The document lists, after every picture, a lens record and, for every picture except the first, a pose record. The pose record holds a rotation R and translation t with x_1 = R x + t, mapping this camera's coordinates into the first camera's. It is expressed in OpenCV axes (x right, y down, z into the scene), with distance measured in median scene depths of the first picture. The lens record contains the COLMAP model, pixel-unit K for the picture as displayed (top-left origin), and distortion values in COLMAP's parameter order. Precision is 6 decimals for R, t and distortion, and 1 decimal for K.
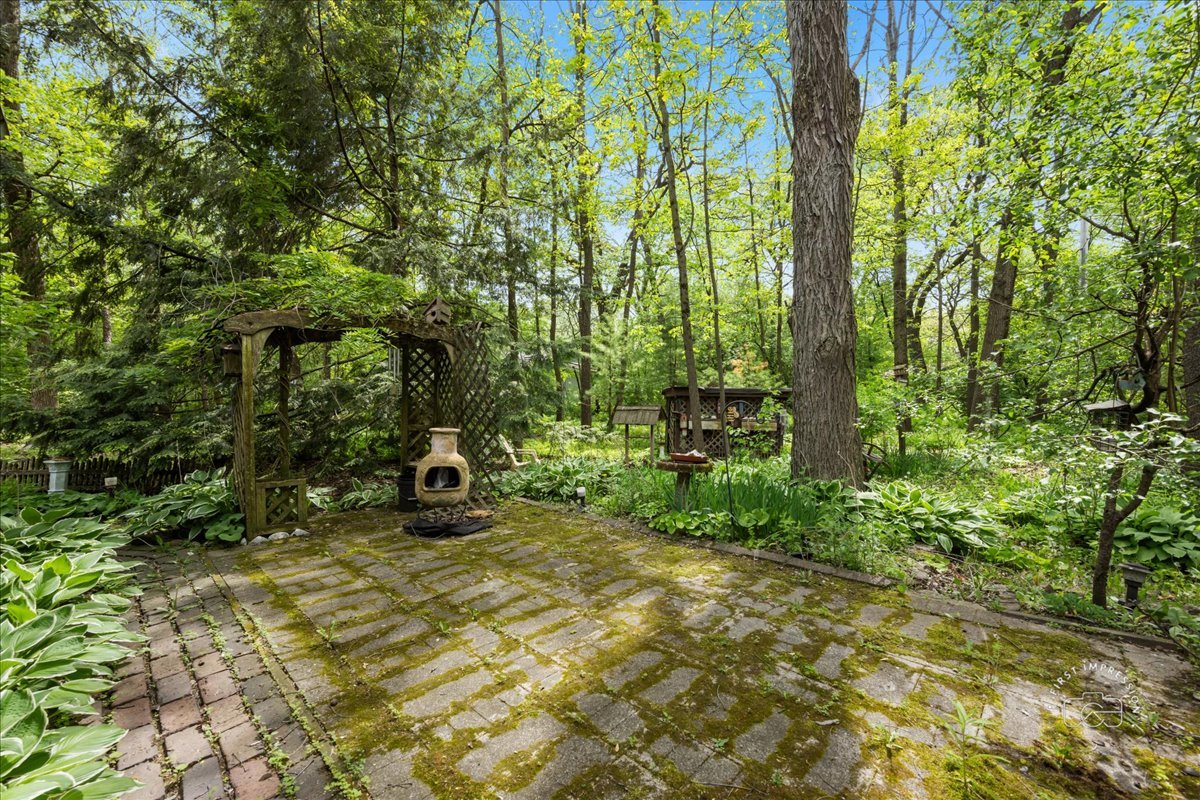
lens RADIAL K [[472.6, 0, 598.7], [0, 472.6, 394.4], [0, 0, 1]] dist [-0.001285, -0.000427]
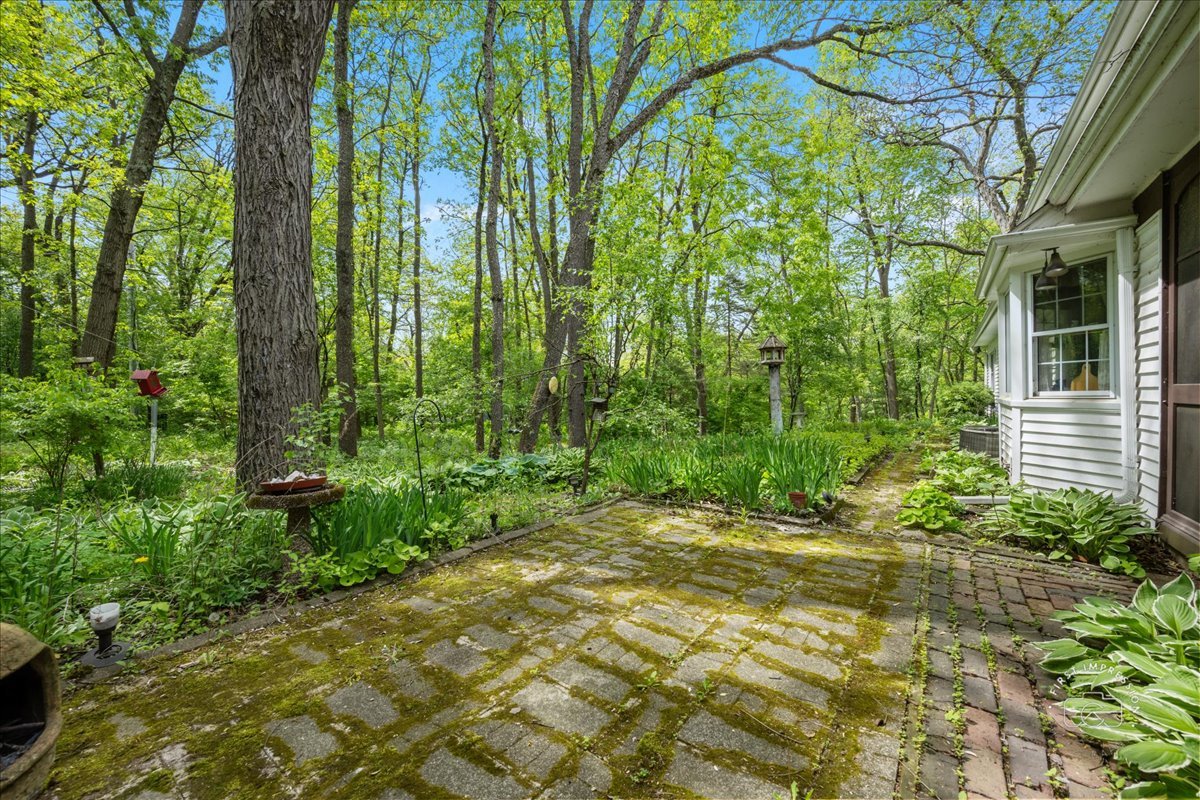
lens RADIAL K [[472.6, 0, 598.7], [0, 472.6, 394.4], [0, 0, 1]] dist [-0.001285, -0.000427]
pose [[-0.128844, 0.007294, 0.991638, -1.019320], [-0.005879, 0.999950, -0.008119, 0.013119], [-0.991647, -0.006876, -0.128795, 1.202476]]
